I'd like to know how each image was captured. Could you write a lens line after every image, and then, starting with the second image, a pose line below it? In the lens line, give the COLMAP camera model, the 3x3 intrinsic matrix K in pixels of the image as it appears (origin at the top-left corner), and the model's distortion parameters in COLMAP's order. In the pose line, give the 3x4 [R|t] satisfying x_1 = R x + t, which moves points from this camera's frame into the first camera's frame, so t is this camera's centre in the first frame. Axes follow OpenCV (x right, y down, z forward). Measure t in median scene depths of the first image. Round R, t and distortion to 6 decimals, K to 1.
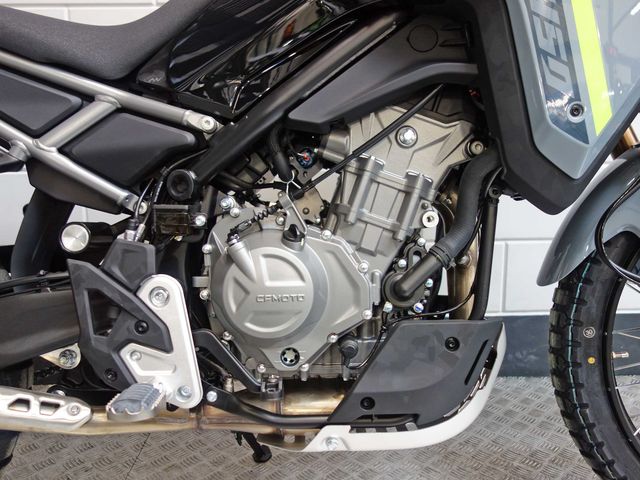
lens RADIAL K [[565.2, 0, 321.3], [0, 565.2, 239.4], [0, 0, 1]] dist [-0.005551, -0.001117]
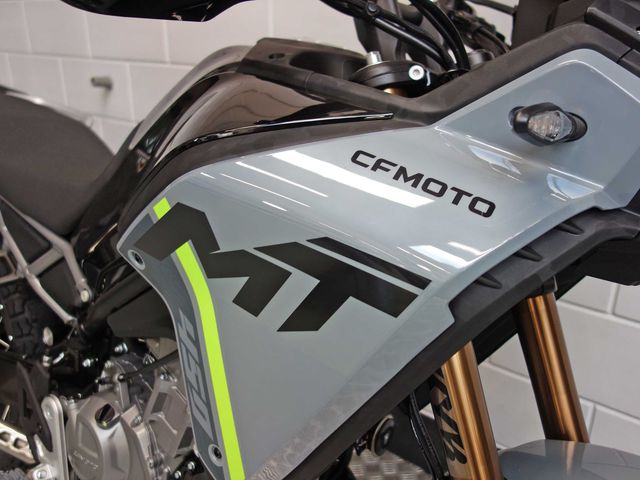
lens RADIAL K [[565.2, 0, 318.6], [0, 565.2, 237.9], [0, 0, 1]] dist [-0.005551, -0.001117]
pose [[0.770528, 0.243808, -0.588935, 0.870170], [-0.130788, 0.964770, 0.228282, -0.666769], [0.623844, -0.098872, 0.775269, 0.380347]]
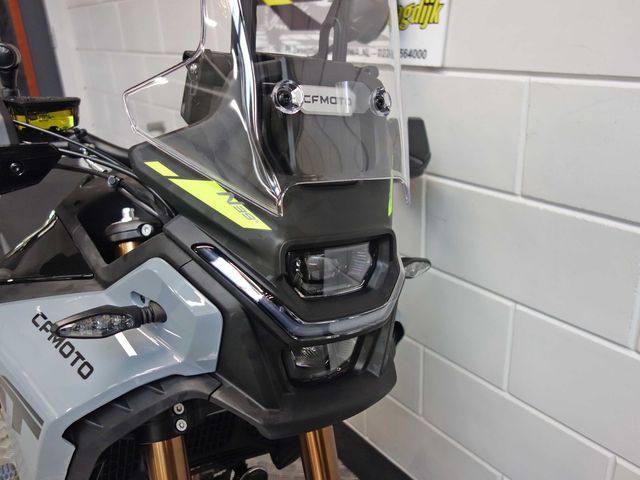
lens RADIAL K [[565.2, 0, 323.1], [0, 565.2, 242.6], [0, 0, 1]] dist [-0.005551, -0.001117]
pose [[0.587642, 0.291597, -0.754750, 1.362639], [-0.097413, 0.951515, 0.291772, -1.001119], [0.803236, -0.097935, 0.587555, 0.733649]]
